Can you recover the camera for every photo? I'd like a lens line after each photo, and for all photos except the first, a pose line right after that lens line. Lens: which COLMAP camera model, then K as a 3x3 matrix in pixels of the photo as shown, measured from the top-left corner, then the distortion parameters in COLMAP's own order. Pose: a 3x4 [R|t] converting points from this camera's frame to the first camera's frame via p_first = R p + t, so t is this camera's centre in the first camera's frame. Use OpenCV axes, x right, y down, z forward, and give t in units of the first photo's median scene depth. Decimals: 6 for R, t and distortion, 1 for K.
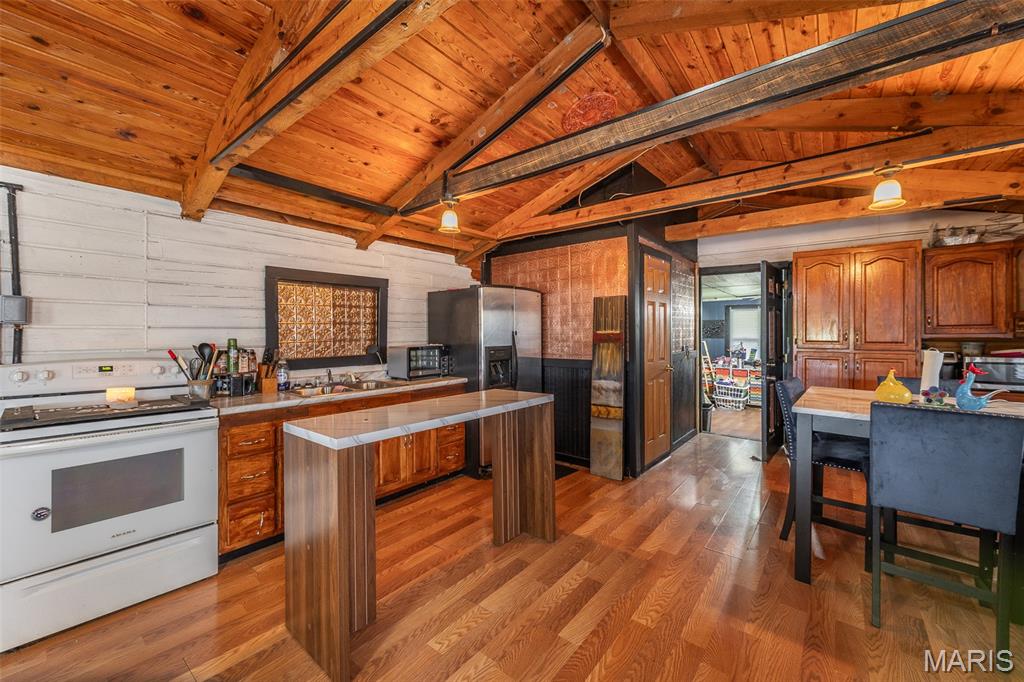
lens RADIAL K [[404.3, 0, 509.1], [0, 404.3, 337.6], [0, 0, 1]] dist [0.006787, -0.000288]
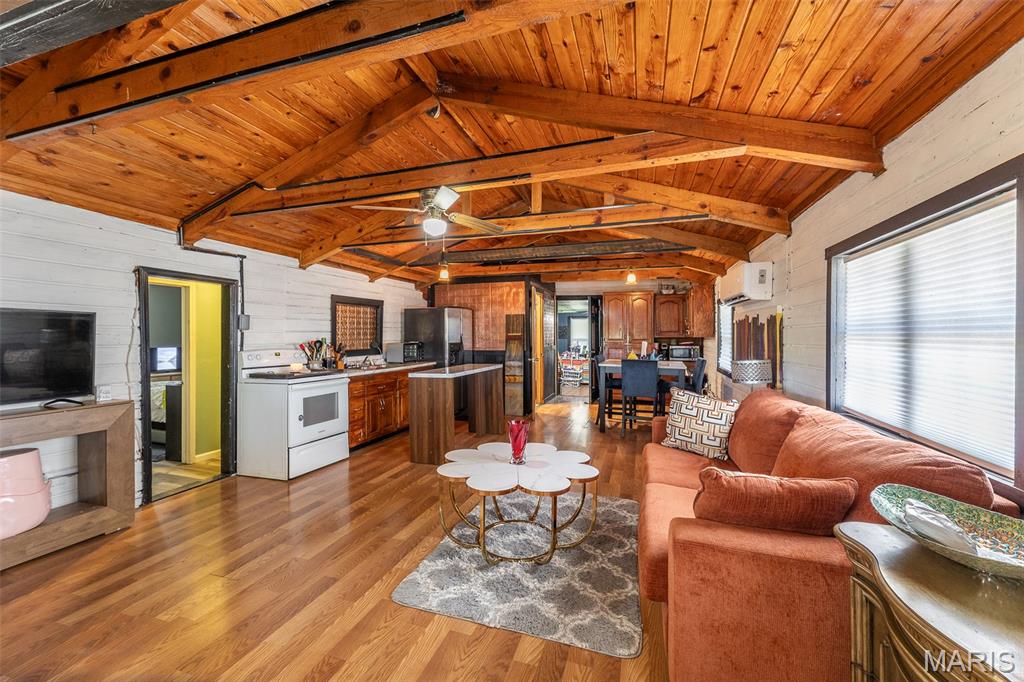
lens RADIAL K [[404.3, 0, 511.2], [0, 404.3, 338.3], [0, 0, 1]] dist [0.006787, -0.000288]
pose [[0.934283, -0.002758, 0.356522, -0.578275], [0.004155, 0.999986, -0.003152, 0.013272], [-0.356508, 0.004426, 0.934282, -0.943012]]
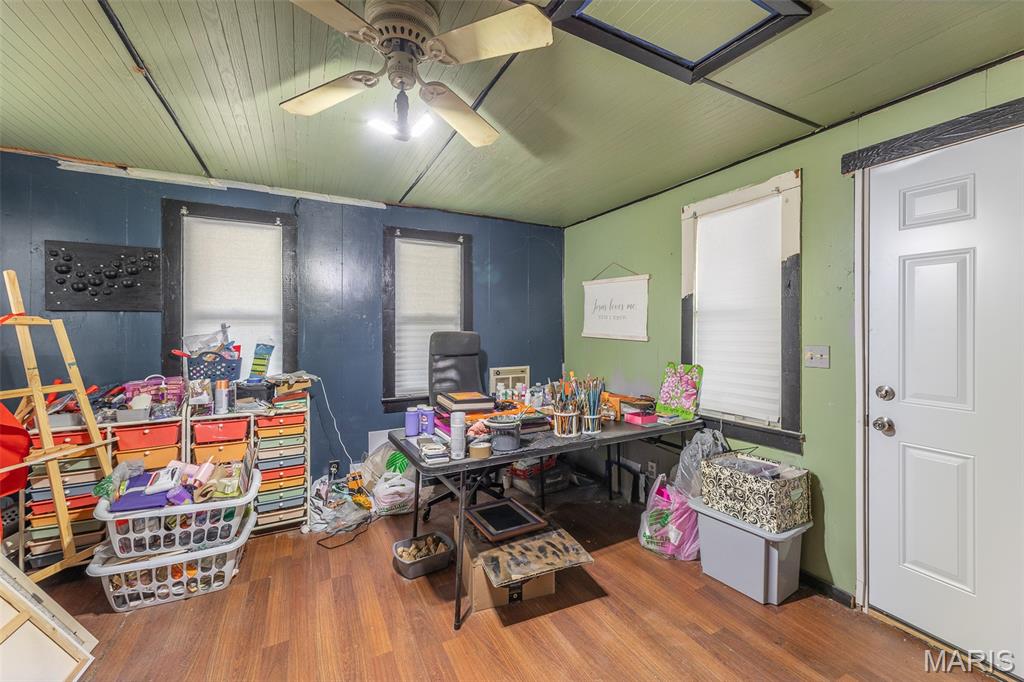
lens RADIAL K [[404.3, 0, 510.8], [0, 404.3, 326.7], [0, 0, 1]] dist [0.006787, -0.000288]
pose [[0.391569, 0.001249, 0.920148, 1.247693], [0.007889, 0.999958, -0.004714, 0.054588], [-0.920115, 0.009104, 0.391542, 2.258595]]
